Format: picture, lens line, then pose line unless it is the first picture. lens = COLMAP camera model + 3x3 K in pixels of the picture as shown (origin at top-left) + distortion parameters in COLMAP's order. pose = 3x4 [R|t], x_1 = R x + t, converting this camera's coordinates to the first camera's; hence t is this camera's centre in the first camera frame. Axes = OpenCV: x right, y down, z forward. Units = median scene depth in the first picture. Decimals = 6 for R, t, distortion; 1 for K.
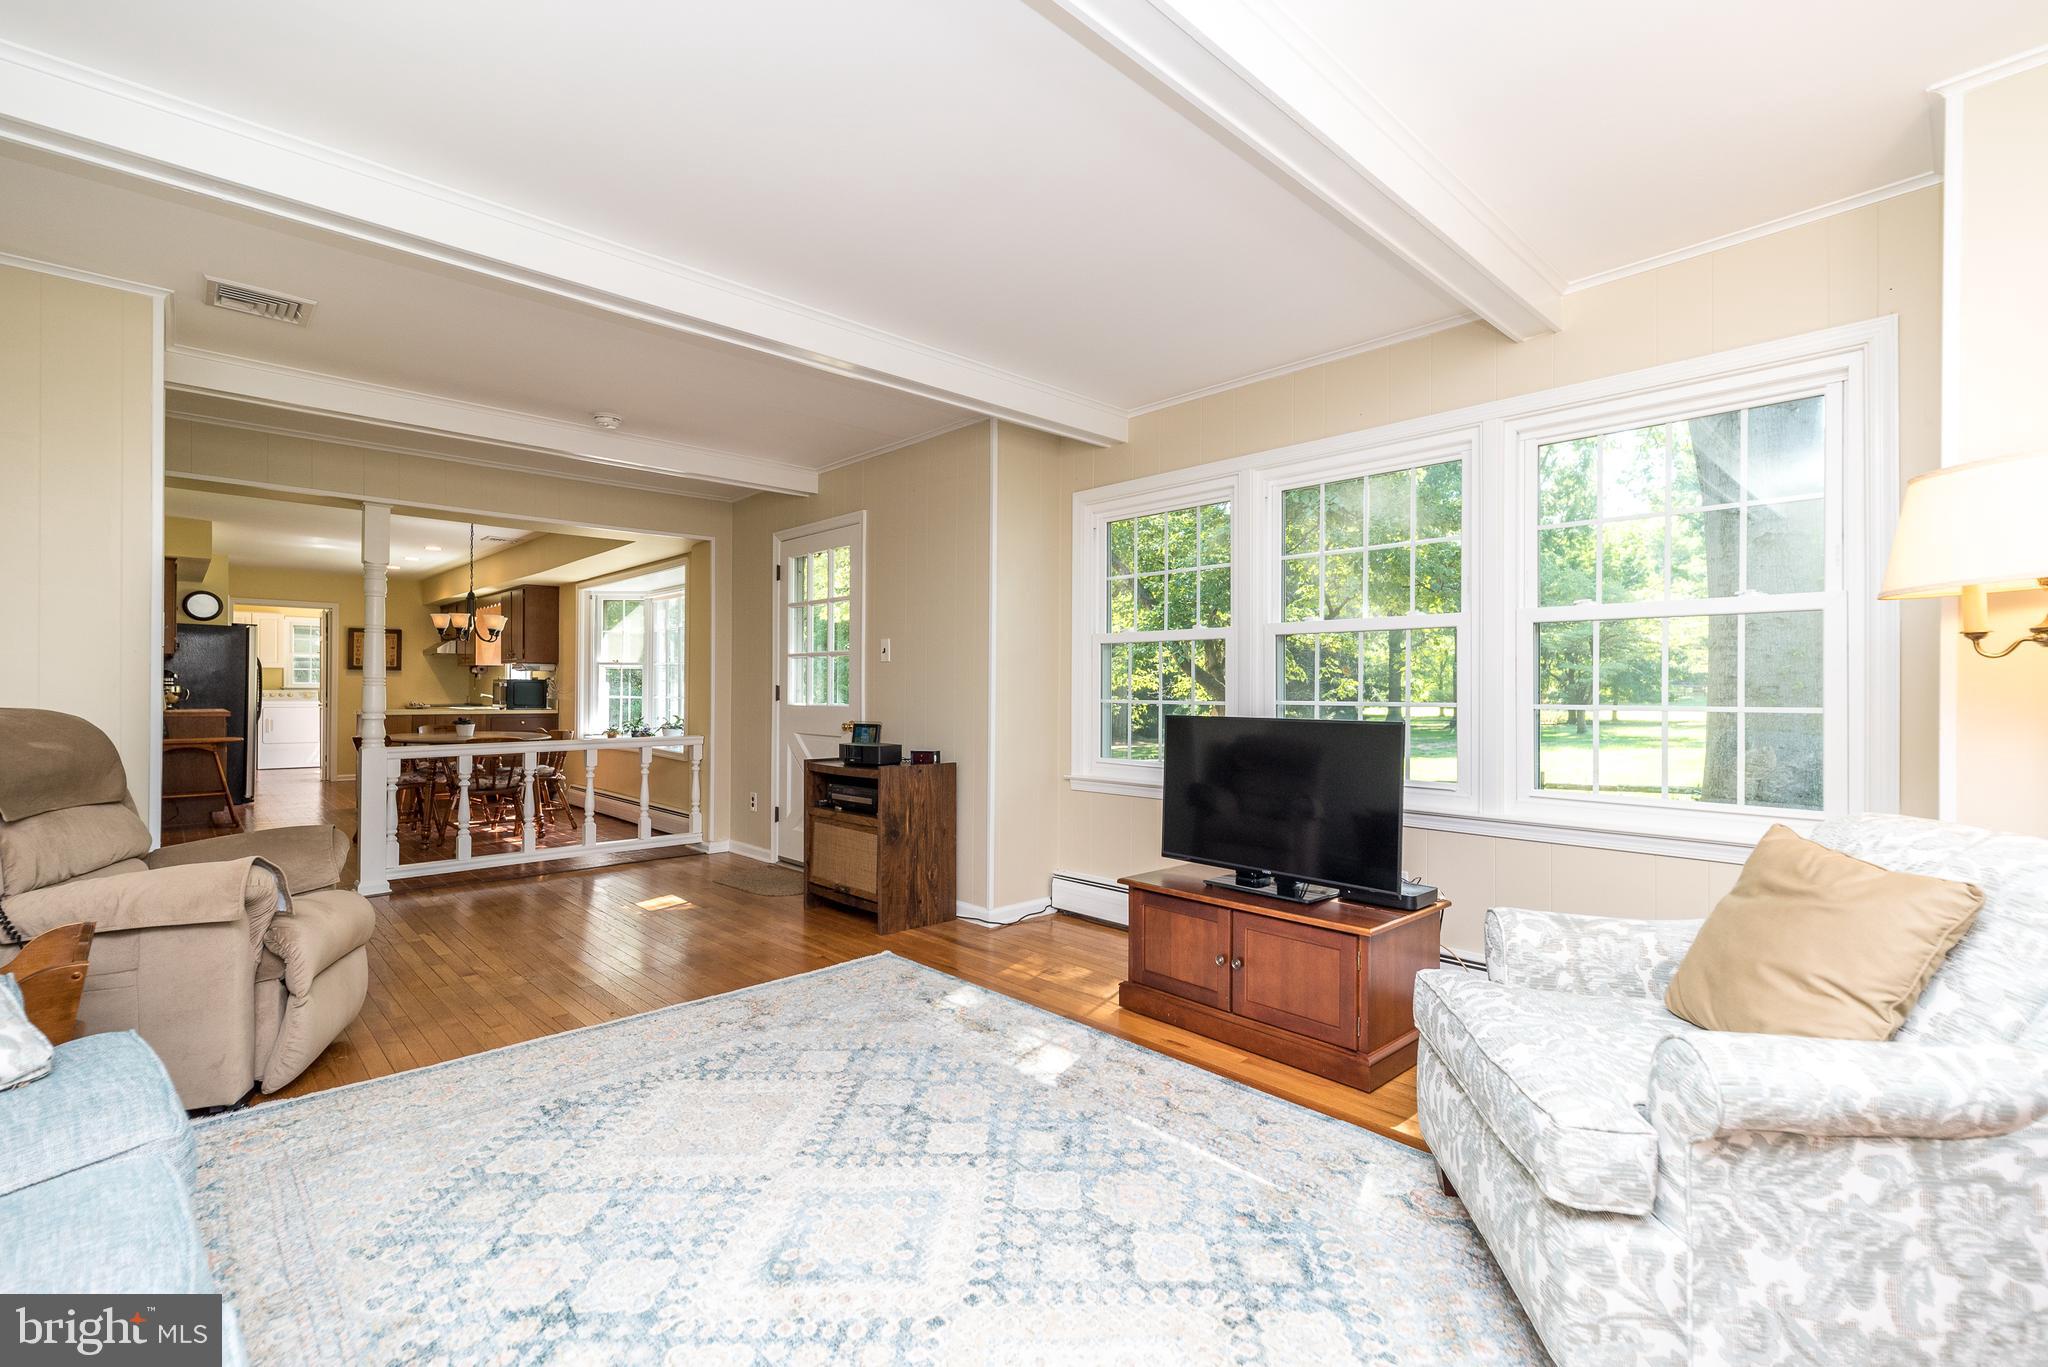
lens RADIAL K [[889.5, 0, 1021.6], [0, 889.5, 672.2], [0, 0, 1]] dist [0.004783, 0.000692]
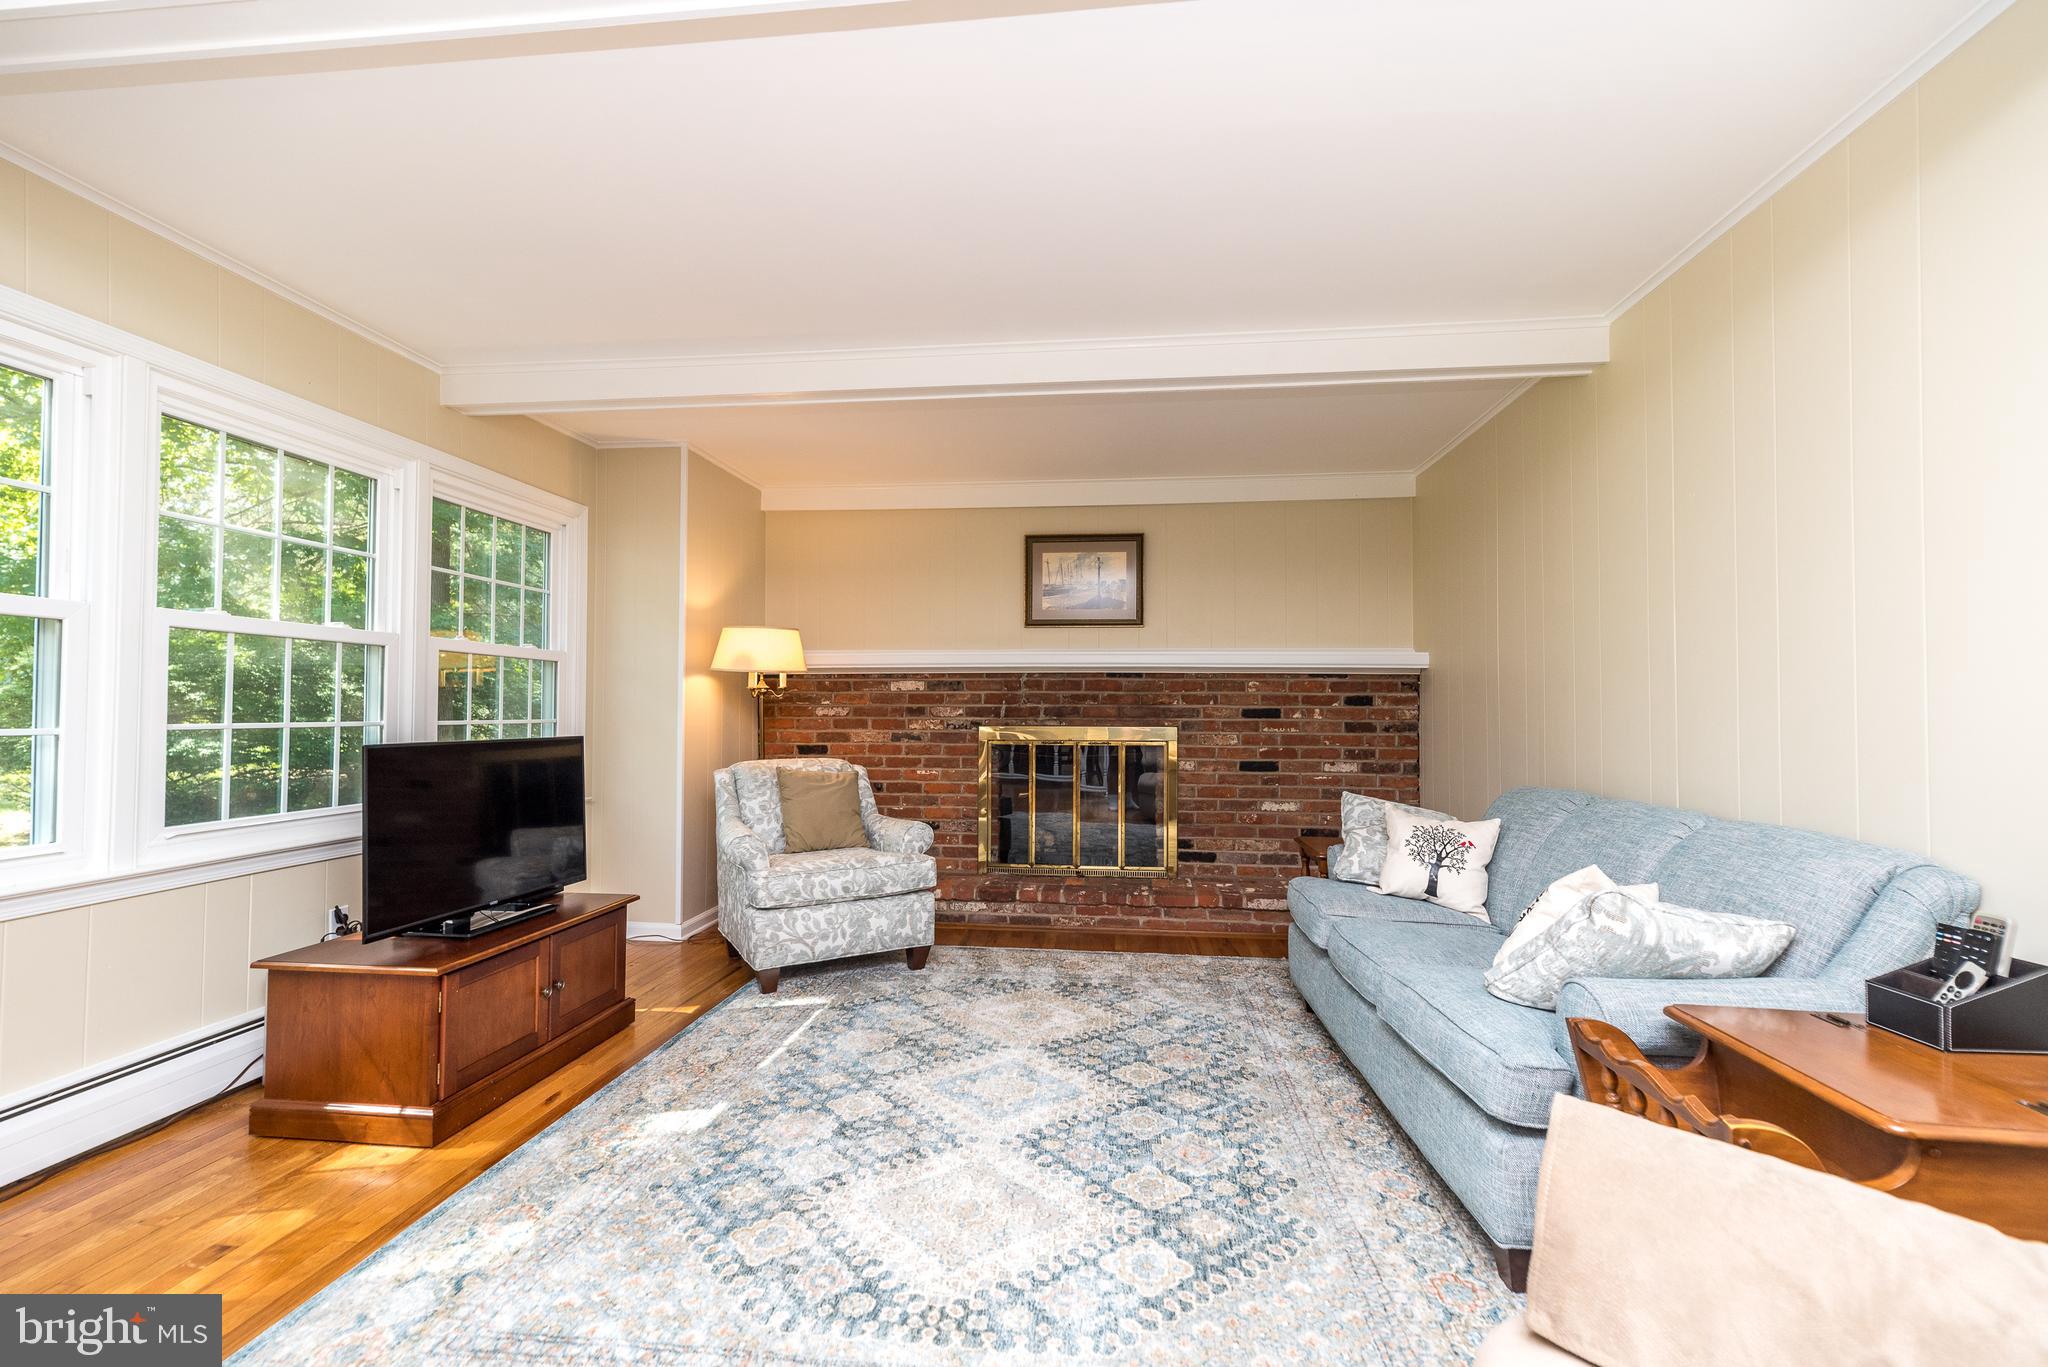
lens RADIAL K [[889.5, 0, 1023.3], [0, 889.5, 692.3], [0, 0, 1]] dist [0.004783, 0.000692]
pose [[-0.641278, 0.011430, 0.767223, -1.100099], [-0.019548, 0.999321, -0.031227, 0.025857], [-0.767059, -0.035023, -0.640619, 1.605987]]
